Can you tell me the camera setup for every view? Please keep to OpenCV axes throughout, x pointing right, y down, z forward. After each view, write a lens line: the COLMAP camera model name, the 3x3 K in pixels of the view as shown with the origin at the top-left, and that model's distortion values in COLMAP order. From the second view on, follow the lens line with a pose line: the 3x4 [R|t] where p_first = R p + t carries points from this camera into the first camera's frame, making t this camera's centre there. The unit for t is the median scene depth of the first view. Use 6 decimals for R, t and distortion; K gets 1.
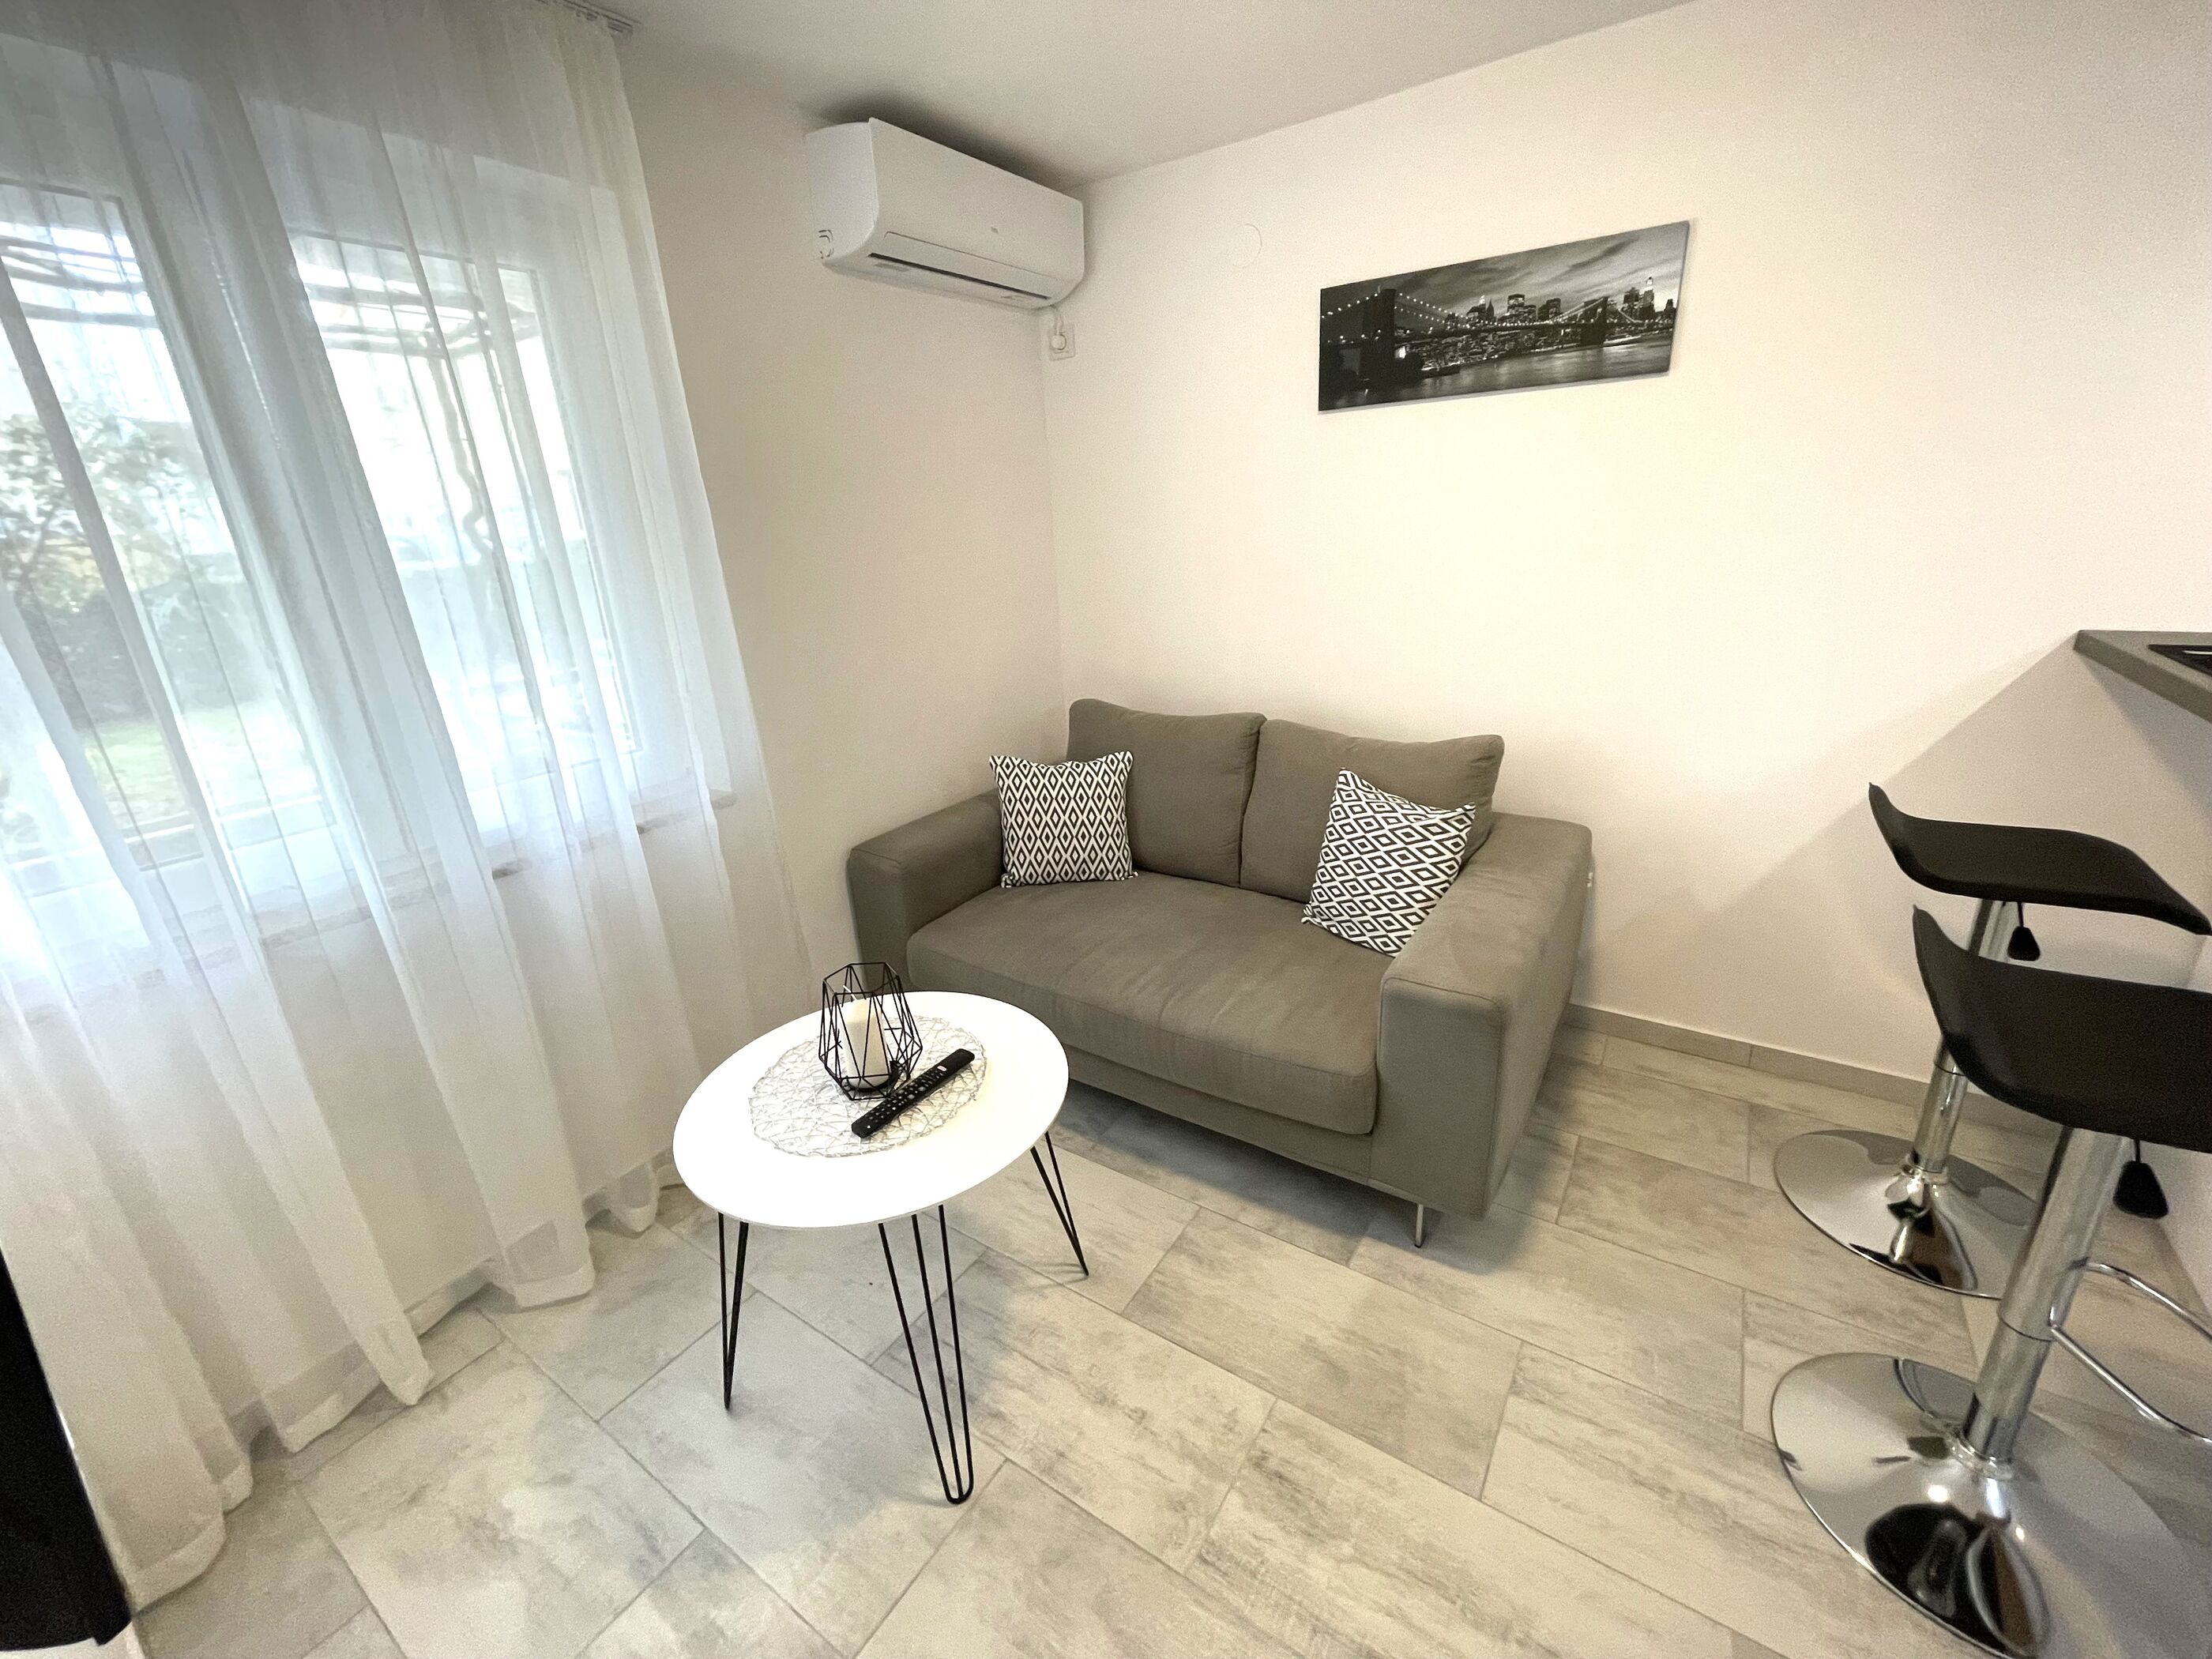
lens RADIAL K [[896.6, 0, 1106.0], [0, 896.6, 829.5], [0, 0, 1]] dist [-0.003257, -0.000245]
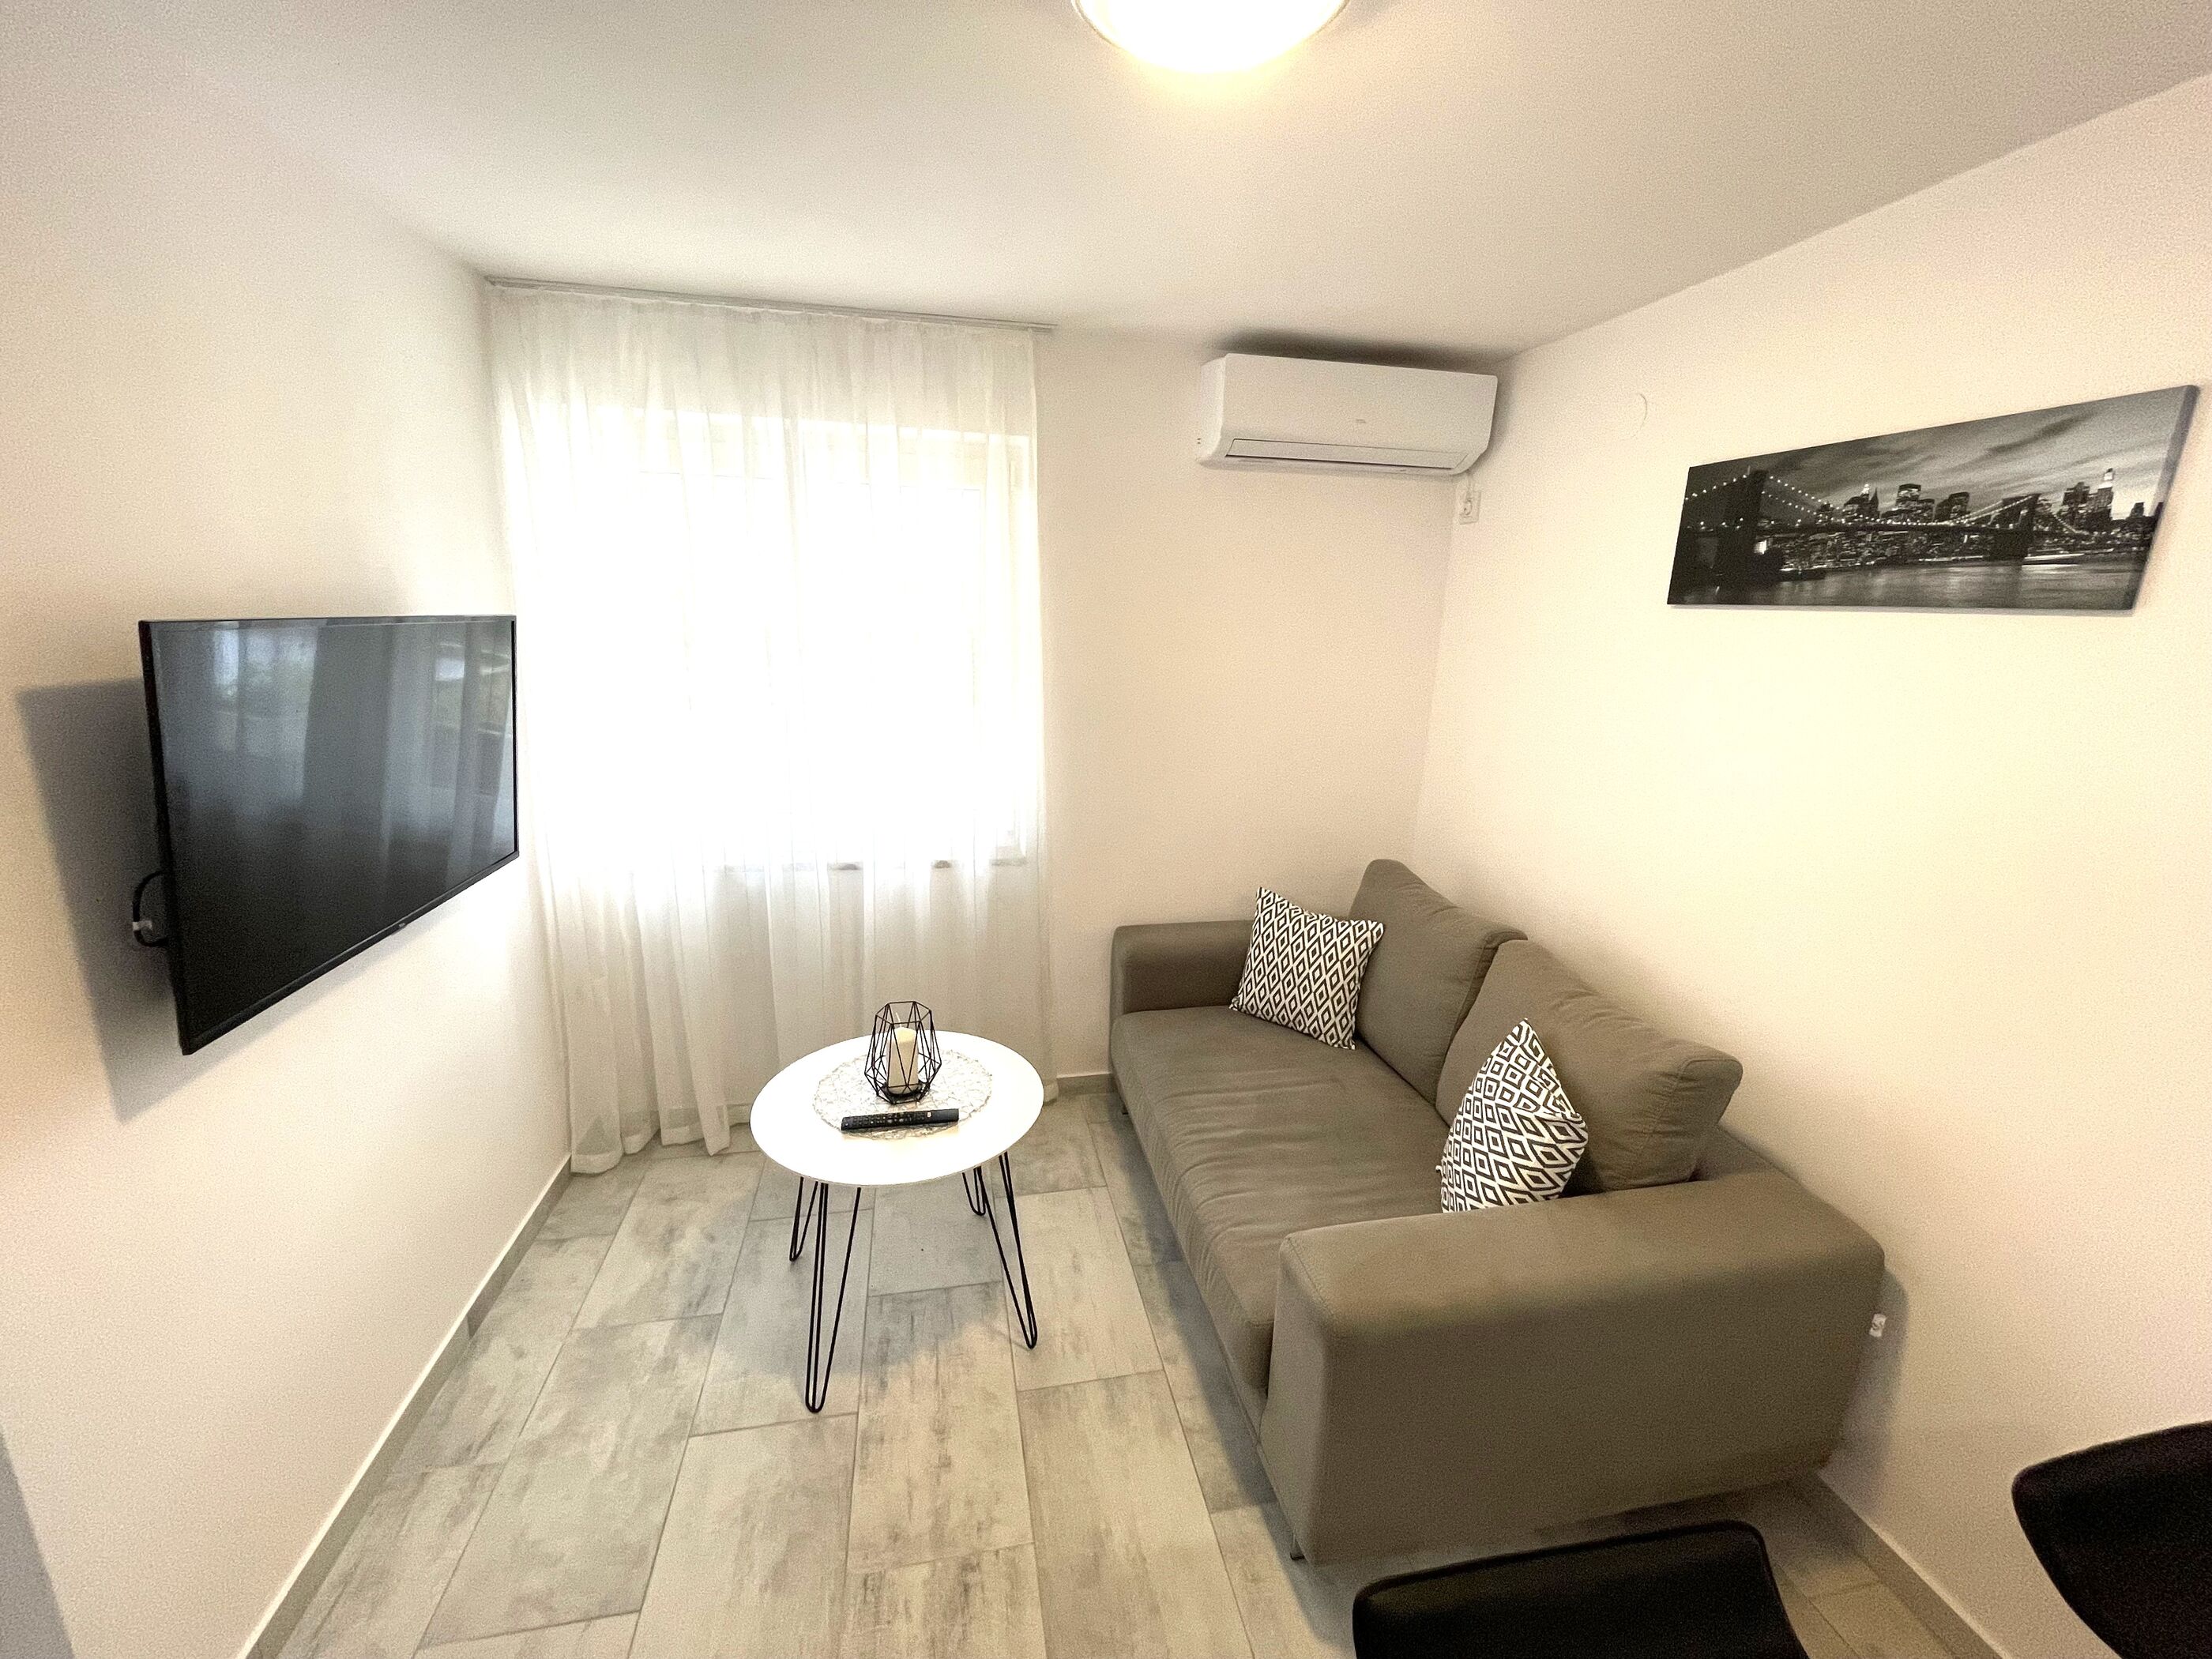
lens RADIAL K [[896.6, 0, 1106.0], [0, 896.6, 829.5], [0, 0, 1]] dist [-0.003257, -0.000245]
pose [[0.708839, 0.246324, -0.660963, 0.554400], [-0.299542, 0.953474, 0.034096, -0.165851], [0.638609, 0.173817, 0.749644, 0.095710]]
